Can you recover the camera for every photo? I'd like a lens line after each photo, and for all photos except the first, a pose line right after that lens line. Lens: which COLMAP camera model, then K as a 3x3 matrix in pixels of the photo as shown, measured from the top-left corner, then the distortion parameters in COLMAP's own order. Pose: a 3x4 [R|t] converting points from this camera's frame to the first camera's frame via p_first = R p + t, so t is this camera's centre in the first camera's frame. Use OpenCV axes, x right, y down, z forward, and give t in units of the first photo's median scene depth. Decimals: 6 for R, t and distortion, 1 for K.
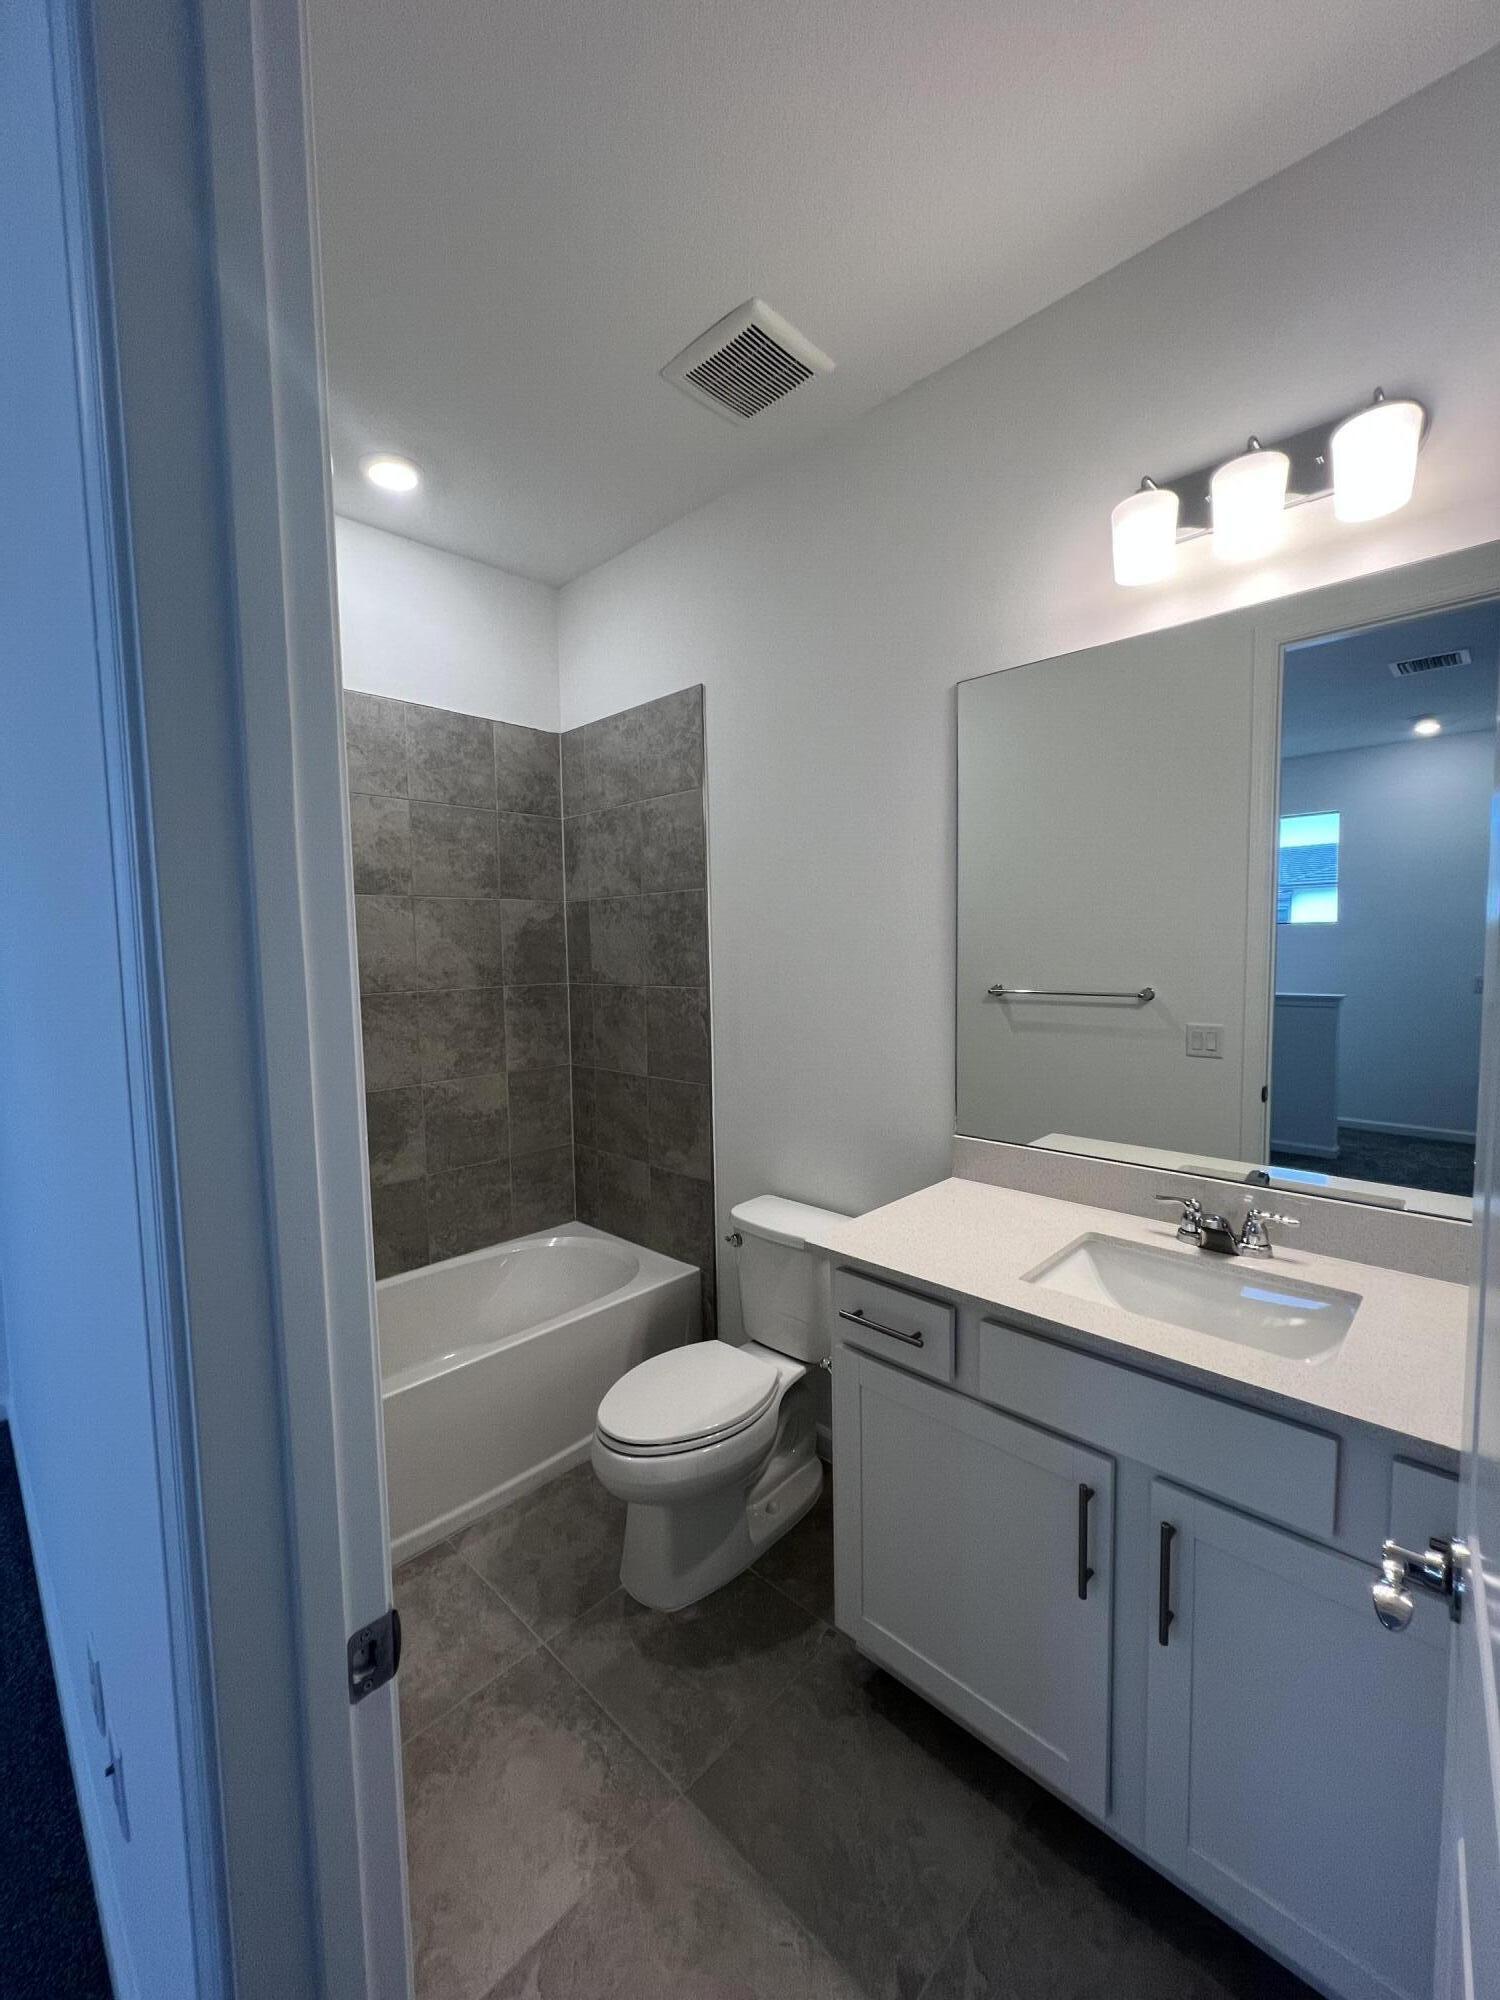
lens RADIAL K [[801.3, 0, 747.8], [0, 801.3, 1005.1], [0, 0, 1]] dist [-0.002145, 0.000477]
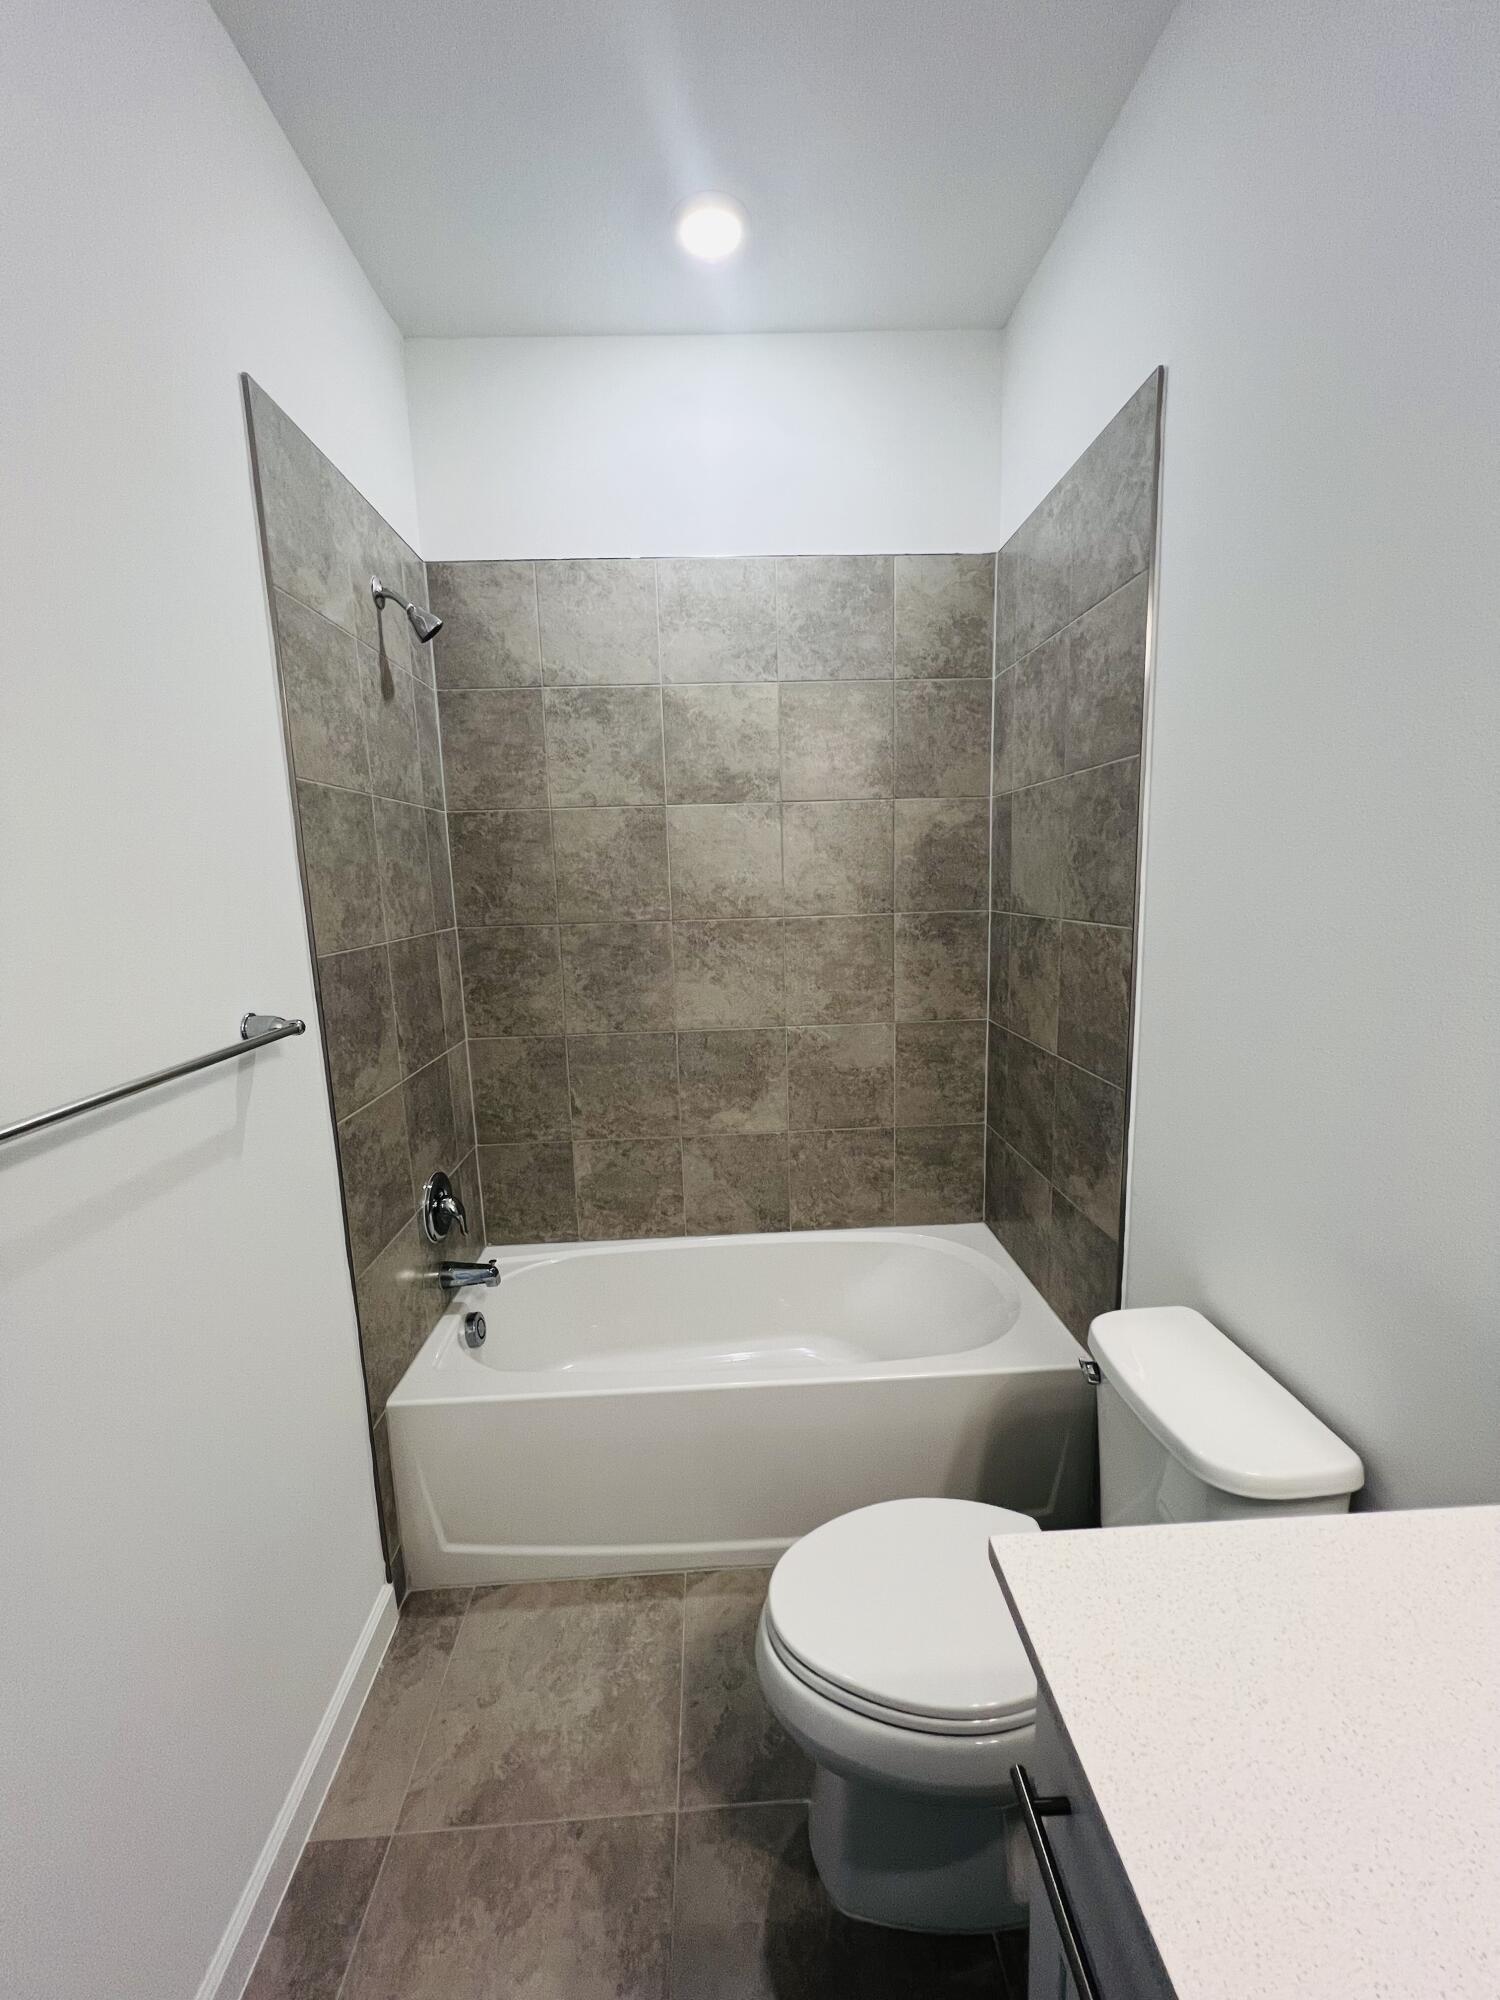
lens RADIAL K [[801.3, 0, 747.8], [0, 801.3, 1005.1], [0, 0, 1]] dist [-0.002145, 0.000477]
pose [[0.725319, 0.105900, -0.680219, 0.135074], [-0.033237, 0.992332, 0.119051, -0.023562], [0.687611, -0.063741, 0.723276, 0.340974]]
